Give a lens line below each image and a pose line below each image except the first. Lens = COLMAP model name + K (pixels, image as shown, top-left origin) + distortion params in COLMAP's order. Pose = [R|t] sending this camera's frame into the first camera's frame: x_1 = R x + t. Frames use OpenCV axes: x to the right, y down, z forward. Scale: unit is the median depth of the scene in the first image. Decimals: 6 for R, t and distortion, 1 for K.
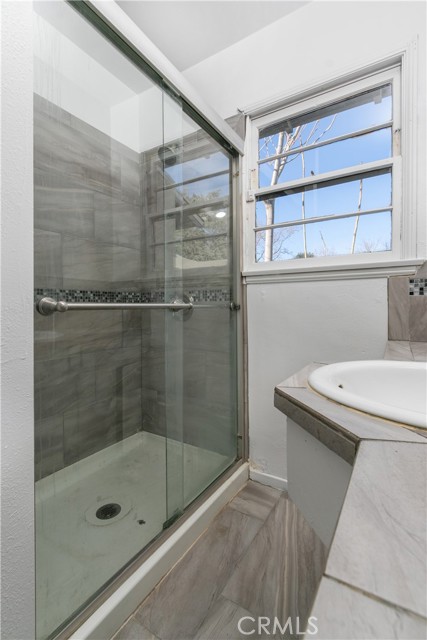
lens RADIAL K [[294.9, 0, 212.5], [0, 294.9, 306.9], [0, 0, 1]] dist [-0.000869, -0.000142]
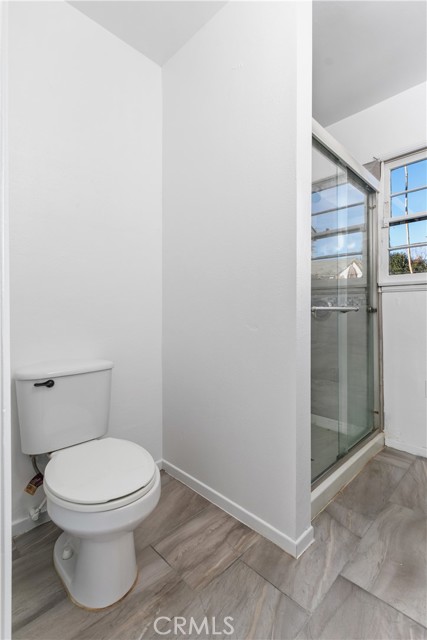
lens RADIAL K [[297.0, 0, 225.2], [0, 297.0, 310.1], [0, 0, 1]] dist [-0.000202, -0.000061]
pose [[0.980487, 0.013045, -0.196152, -0.297456], [-0.018427, 0.999501, -0.025636, 0.045721], [0.195720, 0.028750, 0.980238, -0.390190]]
